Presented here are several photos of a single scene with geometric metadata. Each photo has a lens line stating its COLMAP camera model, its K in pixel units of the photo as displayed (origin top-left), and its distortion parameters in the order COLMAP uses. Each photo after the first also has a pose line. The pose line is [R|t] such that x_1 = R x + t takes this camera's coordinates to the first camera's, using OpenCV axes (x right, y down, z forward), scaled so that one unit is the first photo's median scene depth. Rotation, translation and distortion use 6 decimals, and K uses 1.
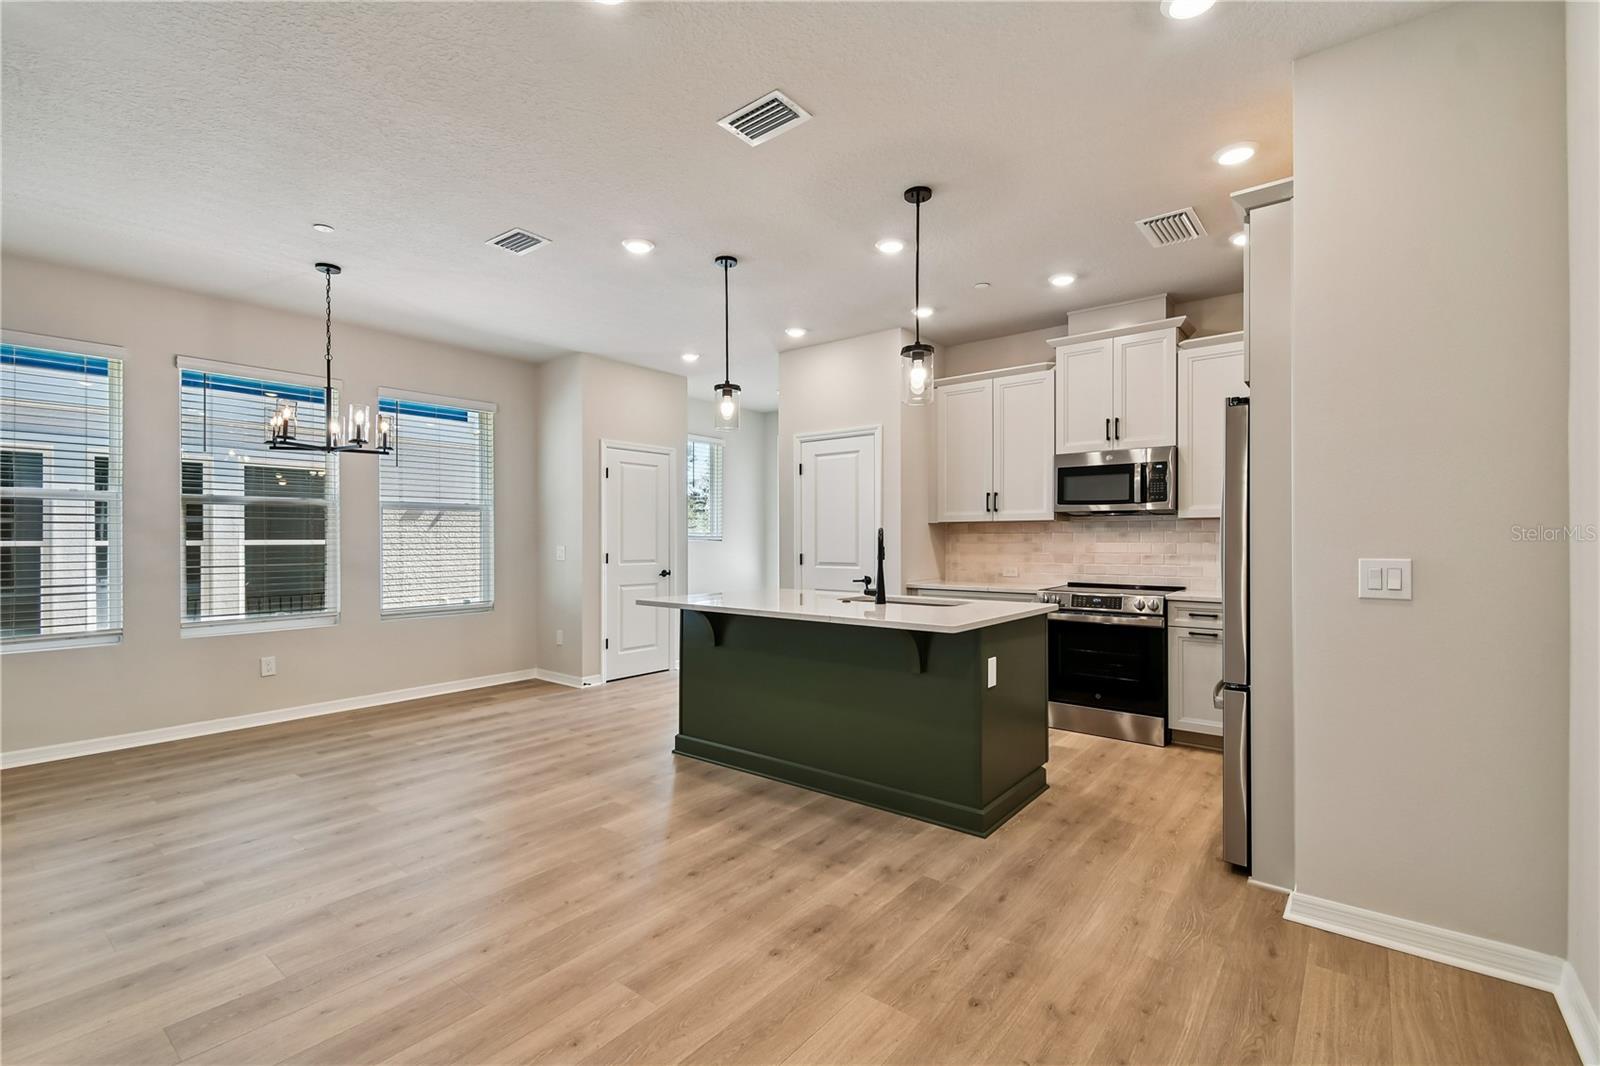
lens RADIAL K [[708.6, 0, 793.0], [0, 708.6, 527.3], [0, 0, 1]] dist [0.027514, -0.011900]
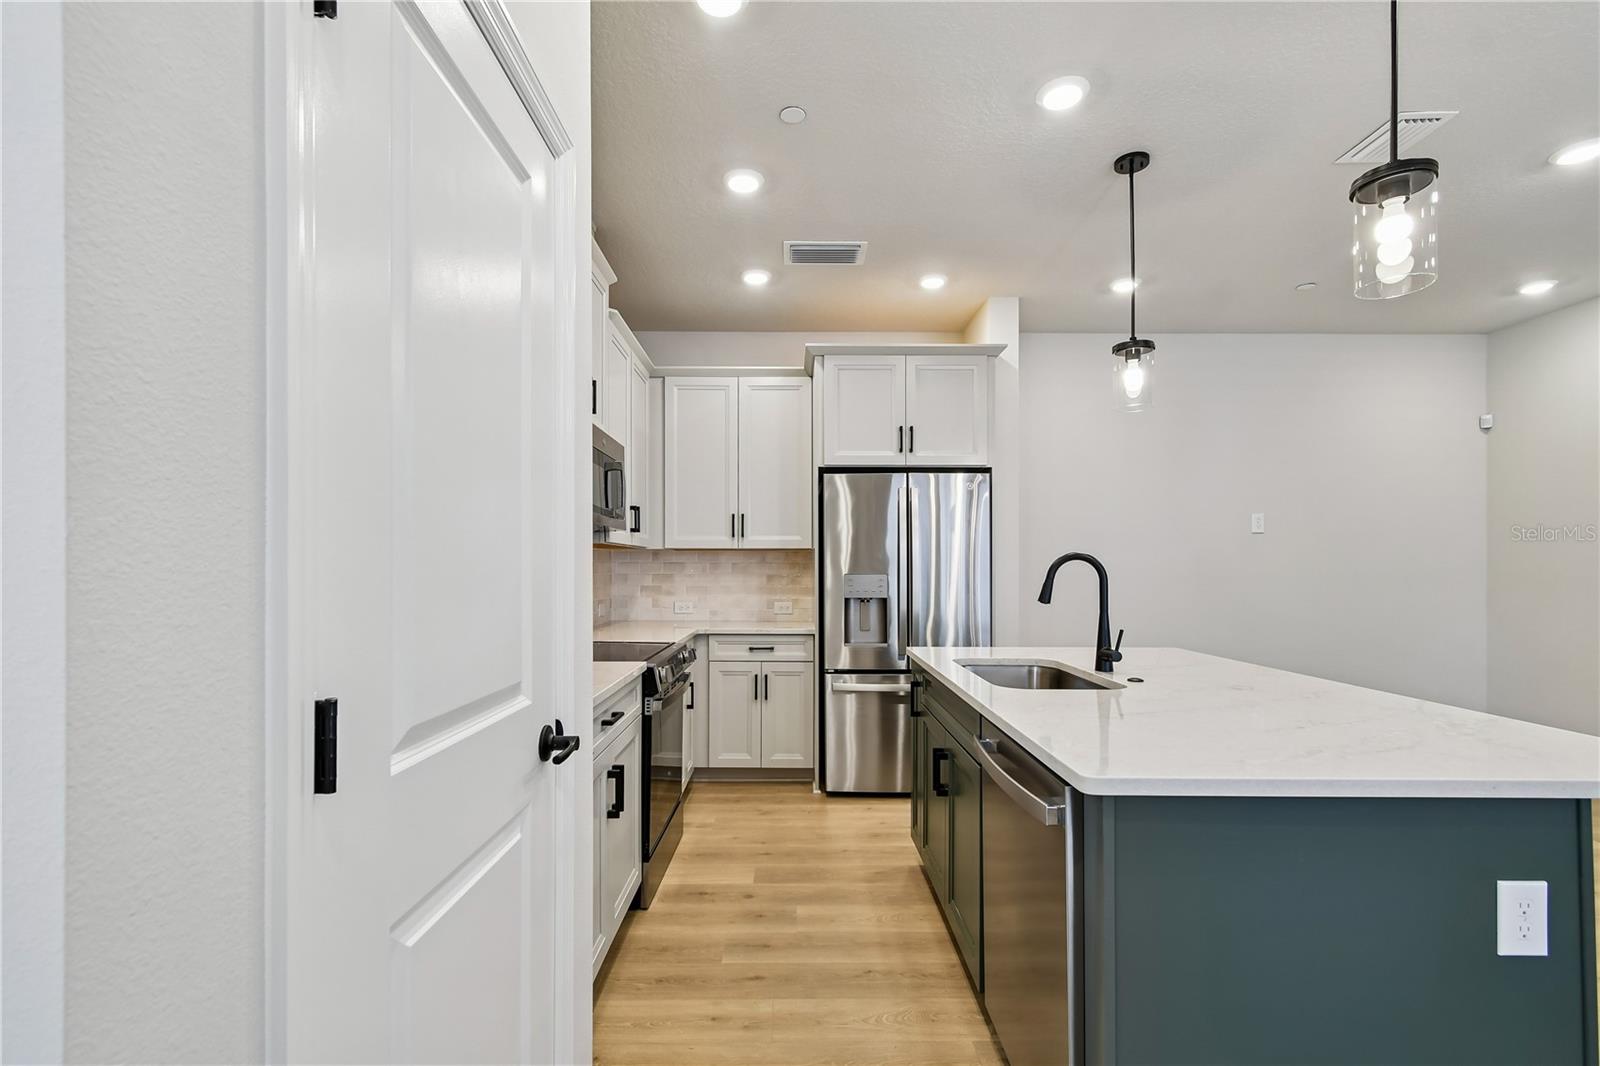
lens RADIAL K [[727.1, 0, 796.3], [0, 727.1, 565.5], [0, 0, 1]] dist [0.008169, -0.000001]
pose [[-0.637386, 0.004990, 0.770528, -0.186467], [-0.012849, 0.999771, -0.017104, 0.024117], [-0.770437, -0.020802, -0.637176, 1.461508]]
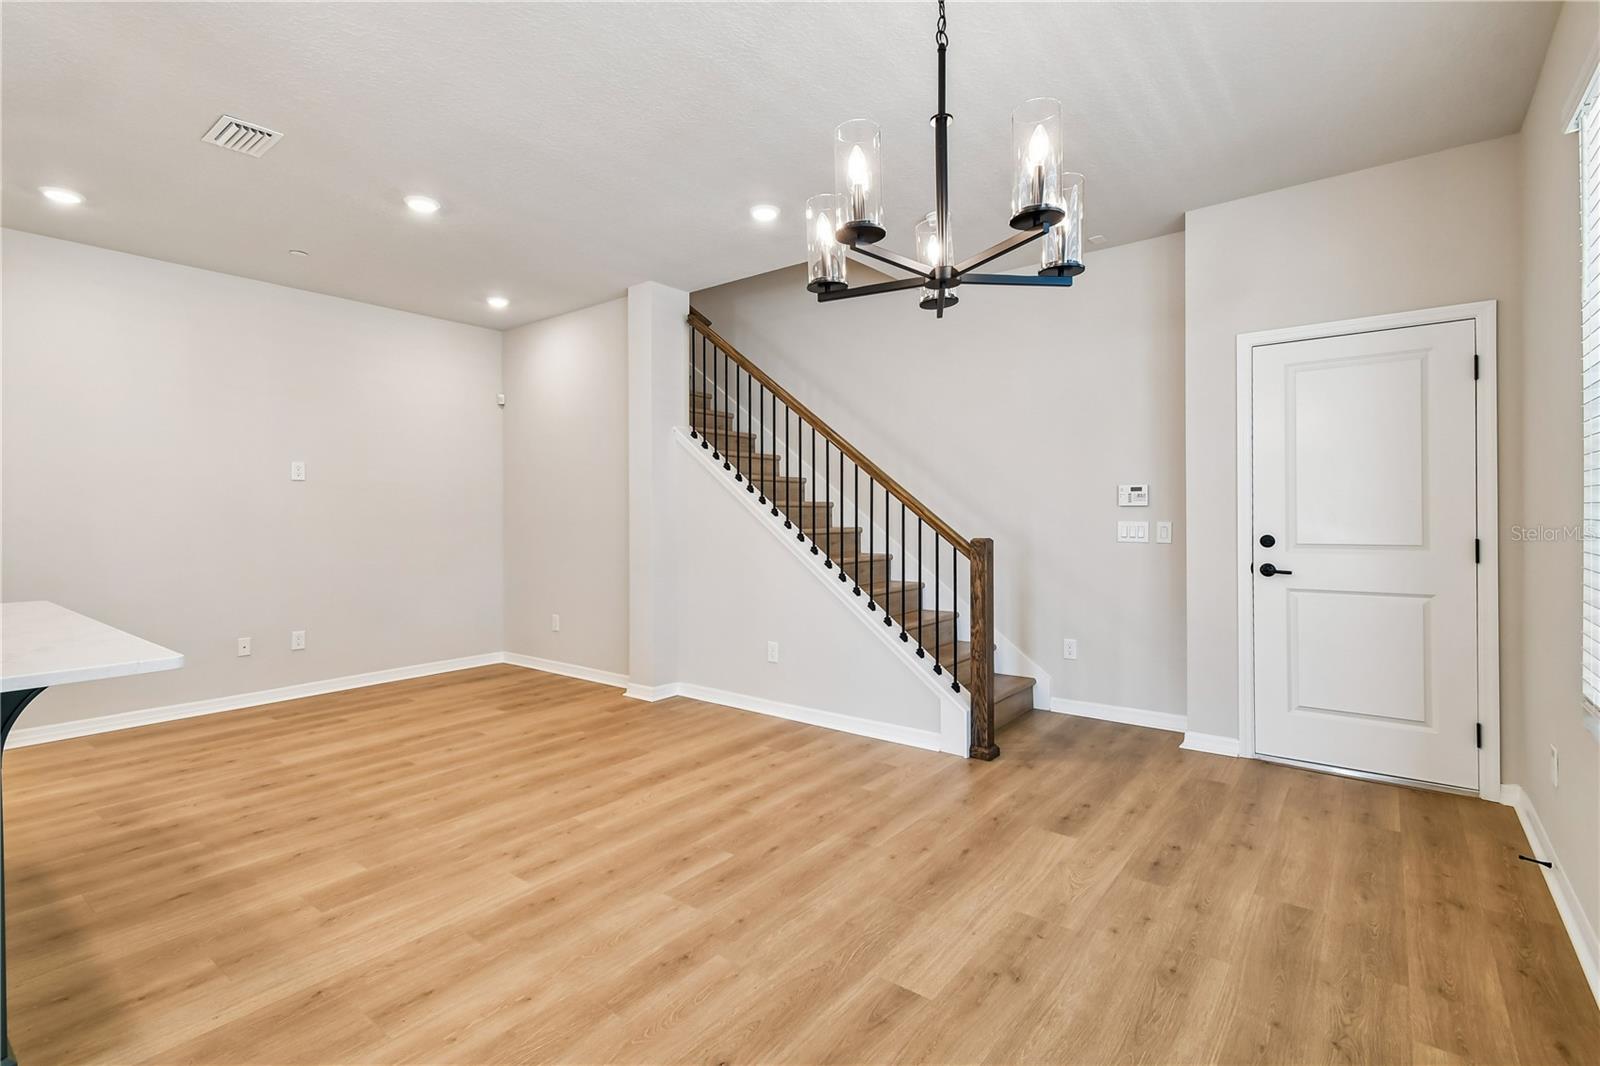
lens RADIAL K [[749.0, 0, 789.8], [0, 749.0, 516.1], [0, 0, 1]] dist [0.021152, 0.000081]
pose [[-0.999898, 0.007933, -0.011863, -0.562060], [0.008101, 0.999867, -0.014178, 0.026107], [0.011749, -0.014273, -0.999829, 1.416221]]
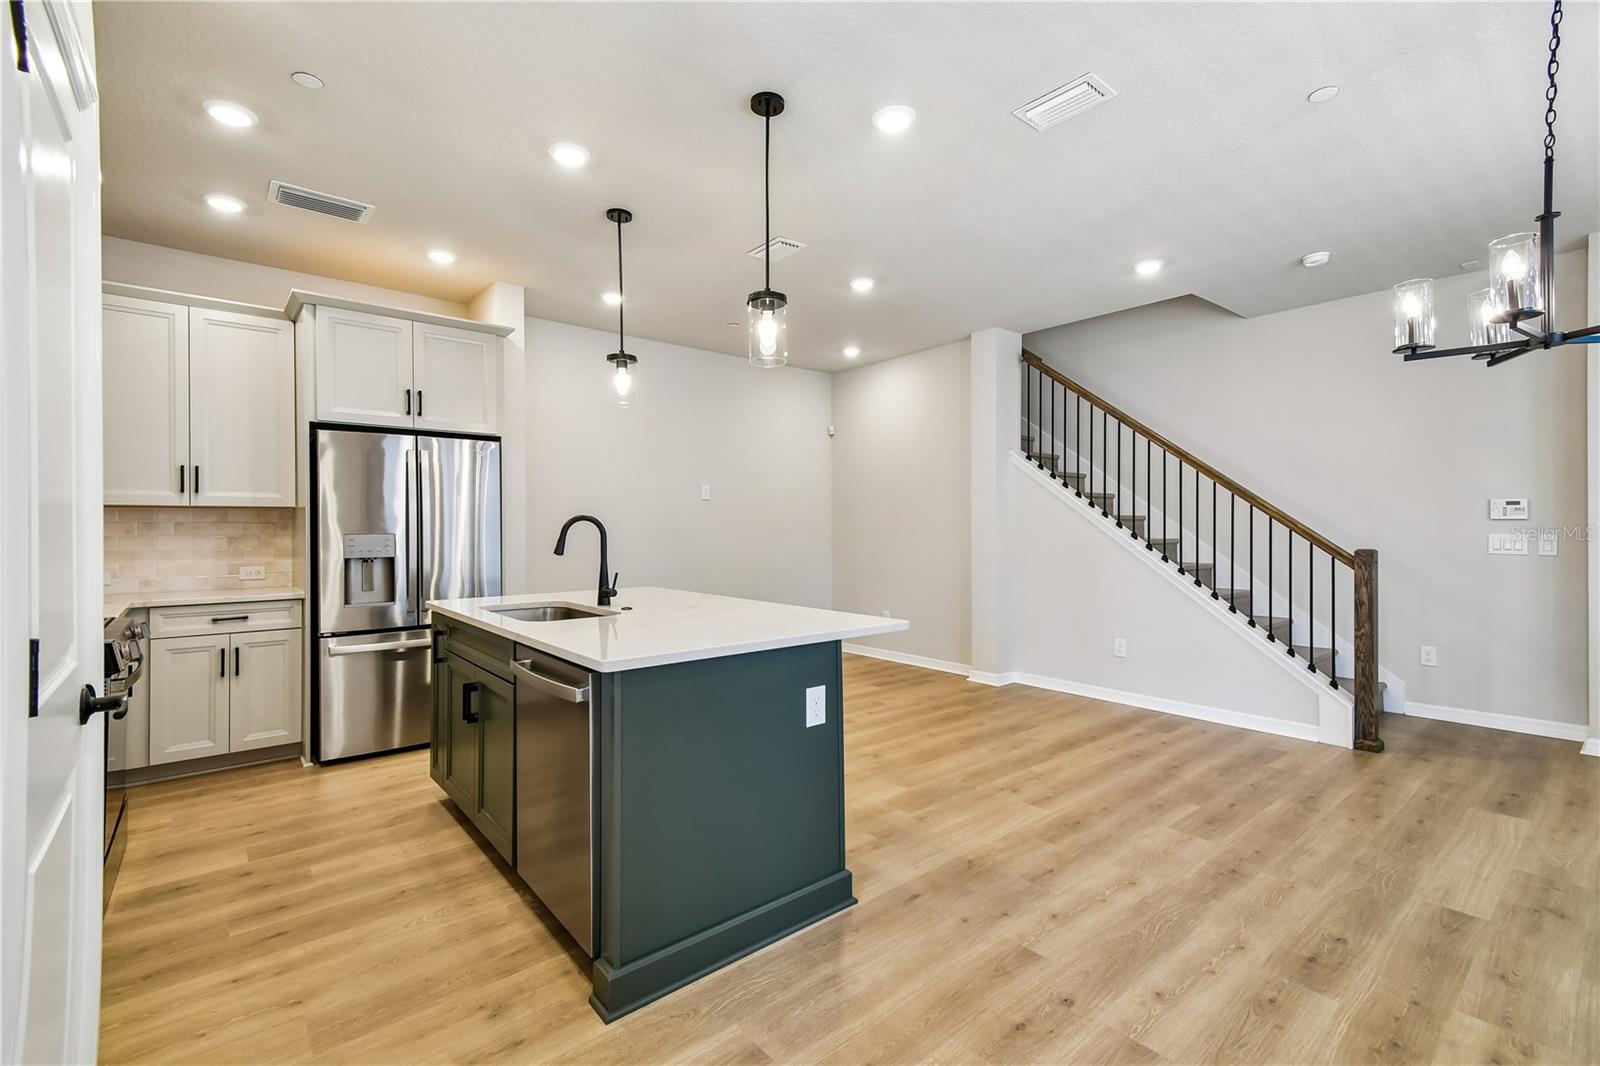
lens RADIAL K [[708.6, 0, 793.0], [0, 708.6, 527.3], [0, 0, 1]] dist [0.027514, -0.011900]
pose [[-0.980512, 0.006103, 0.196366, -0.237680], [0.002961, 0.999863, -0.016292, 0.026209], [-0.196439, -0.015394, -0.980395, 1.596472]]
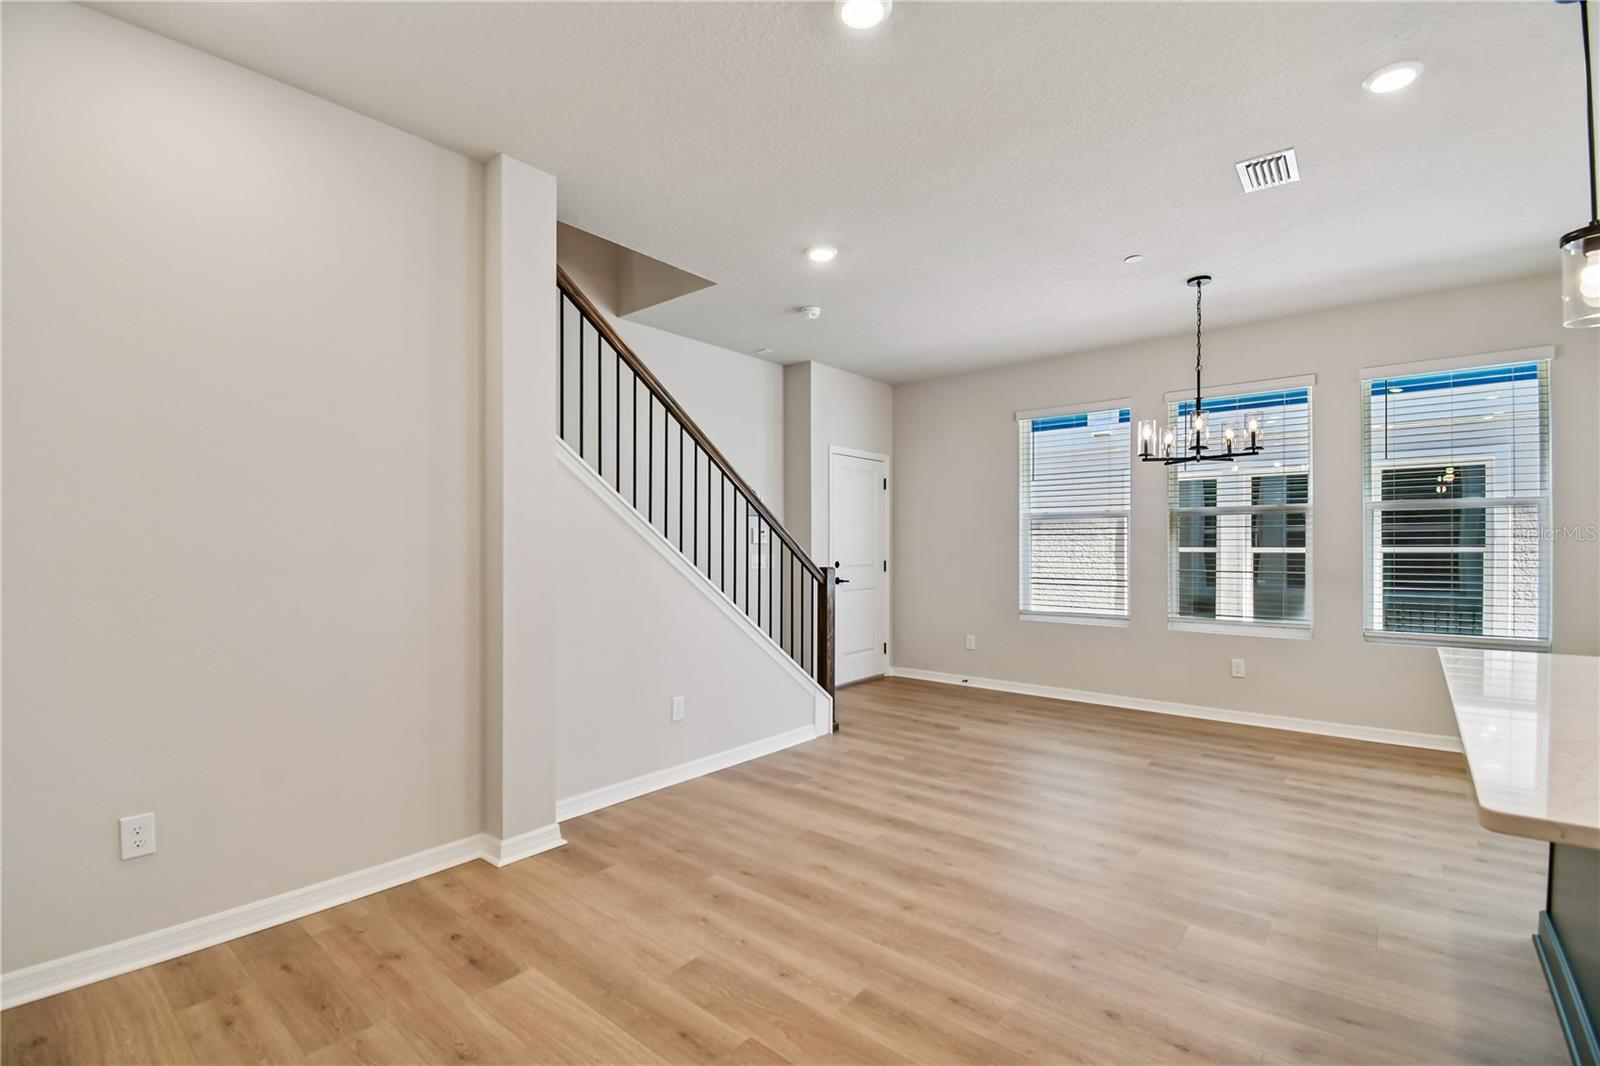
lens RADIAL K [[706.2, 0, 798.8], [0, 706.2, 547.9], [0, 0, 1]] dist [0.003079, -0.018263]
pose [[-0.021202, 0.003468, -0.999769, 0.370257], [0.016628, 0.999857, 0.003115, 0.005332], [0.999637, -0.016558, -0.021257, 0.458133]]
